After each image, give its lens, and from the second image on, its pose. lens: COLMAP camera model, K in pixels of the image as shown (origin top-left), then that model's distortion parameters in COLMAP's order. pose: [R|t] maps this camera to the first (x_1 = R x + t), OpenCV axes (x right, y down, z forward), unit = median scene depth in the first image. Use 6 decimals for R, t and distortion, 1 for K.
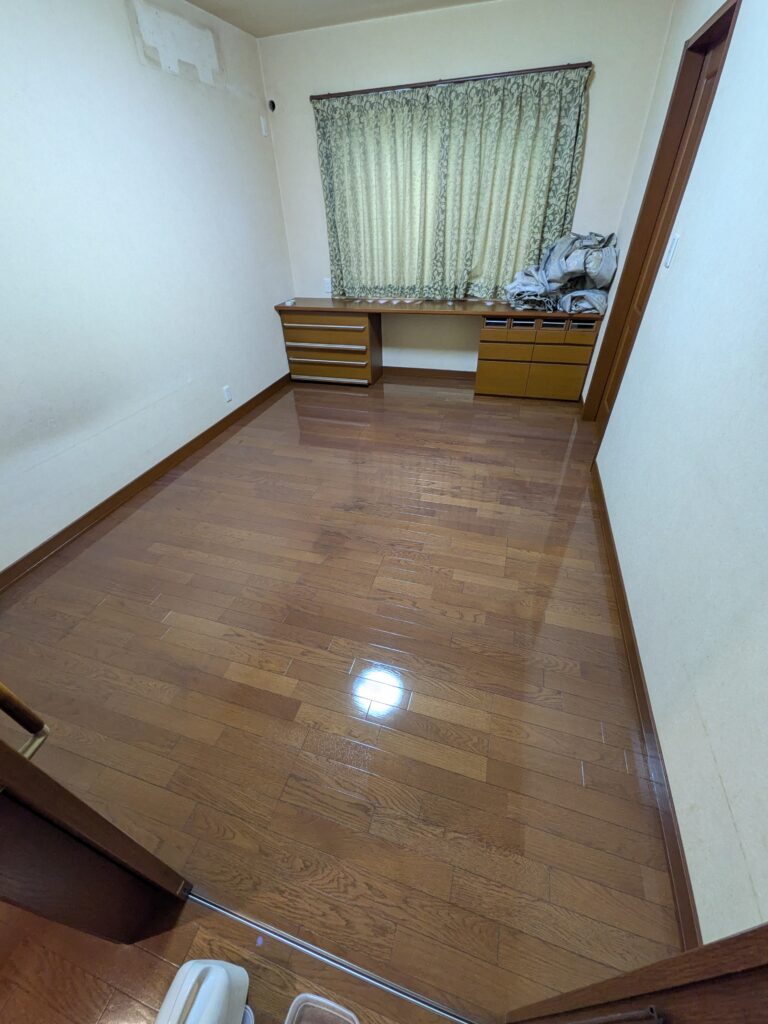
lens RADIAL K [[405.9, 0, 374.1], [0, 405.9, 515.2], [0, 0, 1]] dist [0.002220, -0.000962]
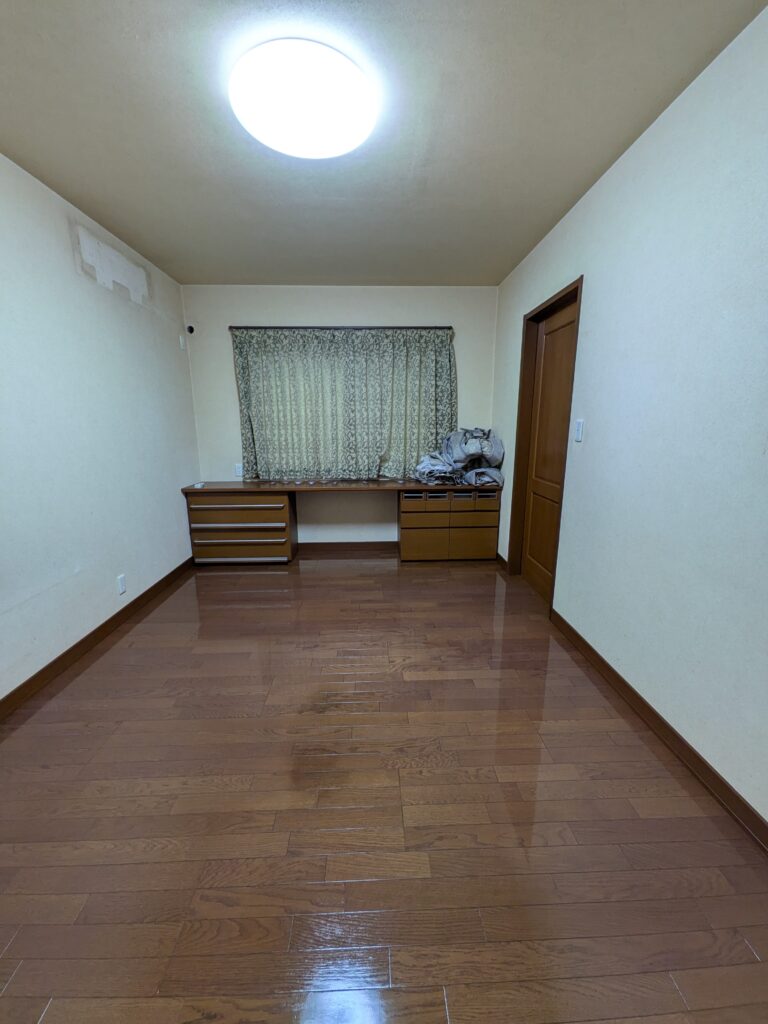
lens RADIAL K [[405.9, 0, 386.0], [0, 405.9, 508.4], [0, 0, 1]] dist [0.002220, -0.000962]
pose [[0.942459, -0.038195, 0.332133, -0.140346], [0.178402, 0.897641, -0.403005, -0.019651], [-0.282744, 0.439069, 0.852804, 0.114841]]
